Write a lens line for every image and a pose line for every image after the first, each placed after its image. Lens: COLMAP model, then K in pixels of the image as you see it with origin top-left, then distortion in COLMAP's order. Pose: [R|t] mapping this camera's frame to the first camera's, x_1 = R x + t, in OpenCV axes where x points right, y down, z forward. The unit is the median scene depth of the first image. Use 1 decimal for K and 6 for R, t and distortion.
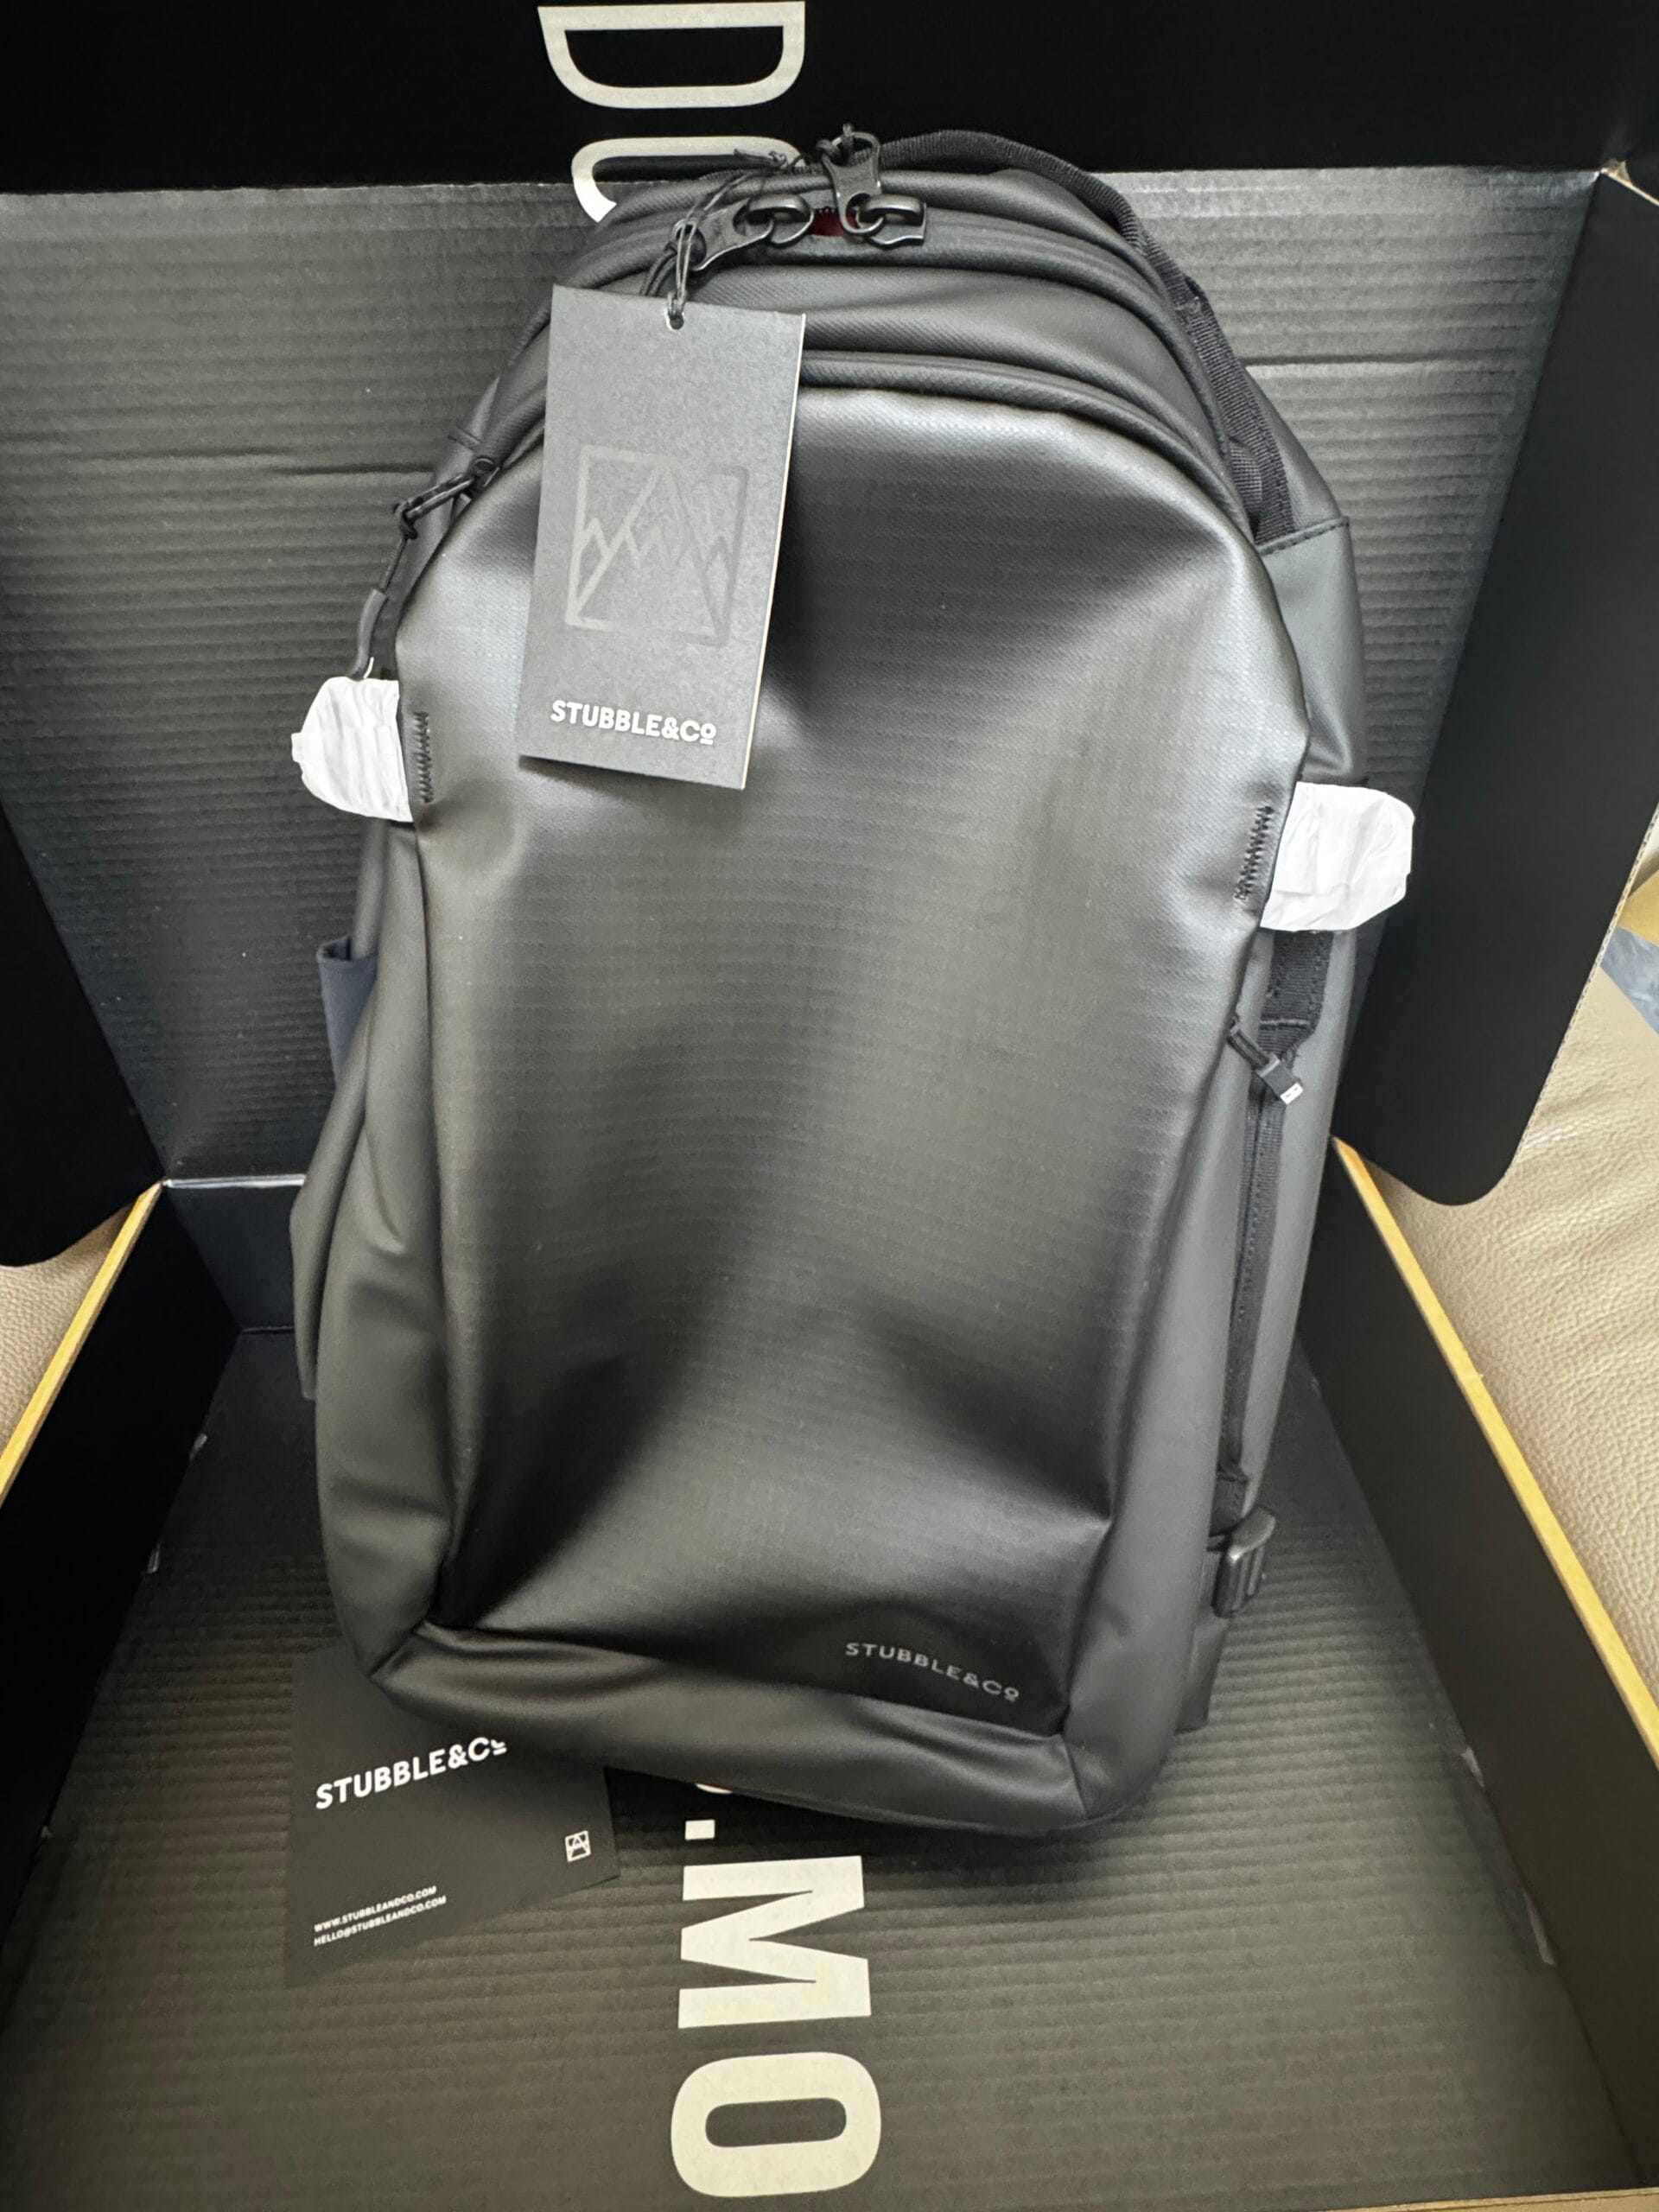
lens RADIAL K [[1164.9, 0, 829.5], [0, 1164.9, 1106.0], [0, 0, 1]] dist [0.005231, 0.001319]
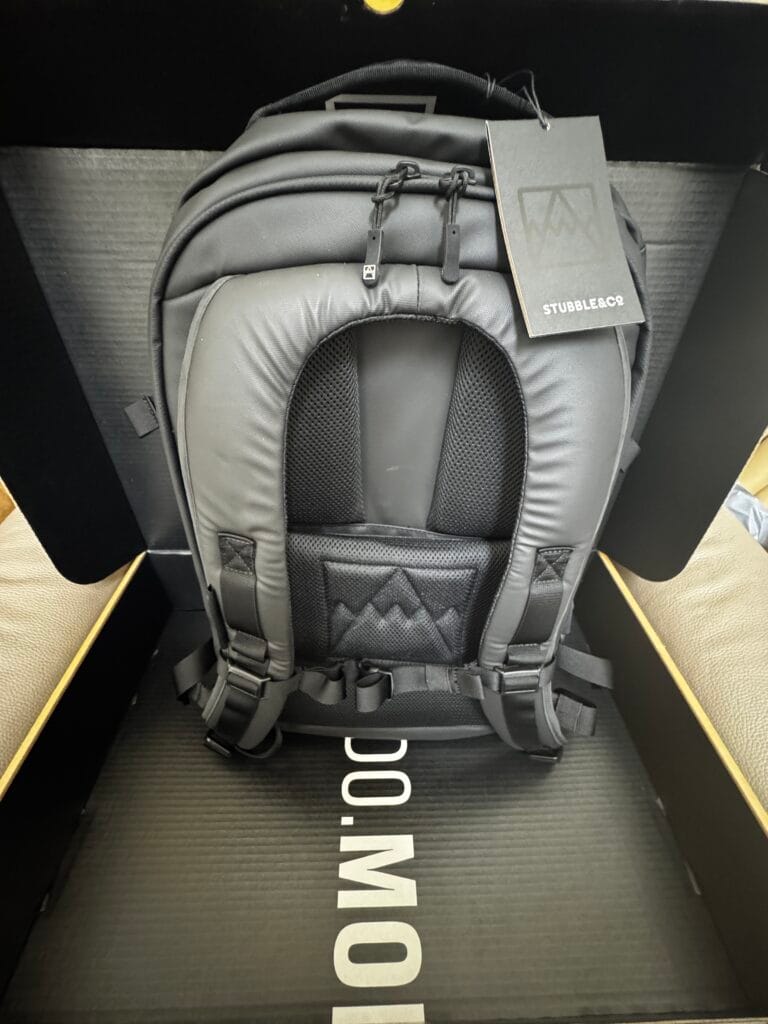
lens RADIAL K [[406.4, 0, 405.3], [0, 406.4, 524.0], [0, 0, 1]] dist [-0.011561, 0.000187]
pose [[0.998657, 0.040263, 0.032600, -0.046749], [-0.039604, 0.999003, -0.020605, 0.000322], [-0.033397, 0.019286, 0.999256, 0.140596]]
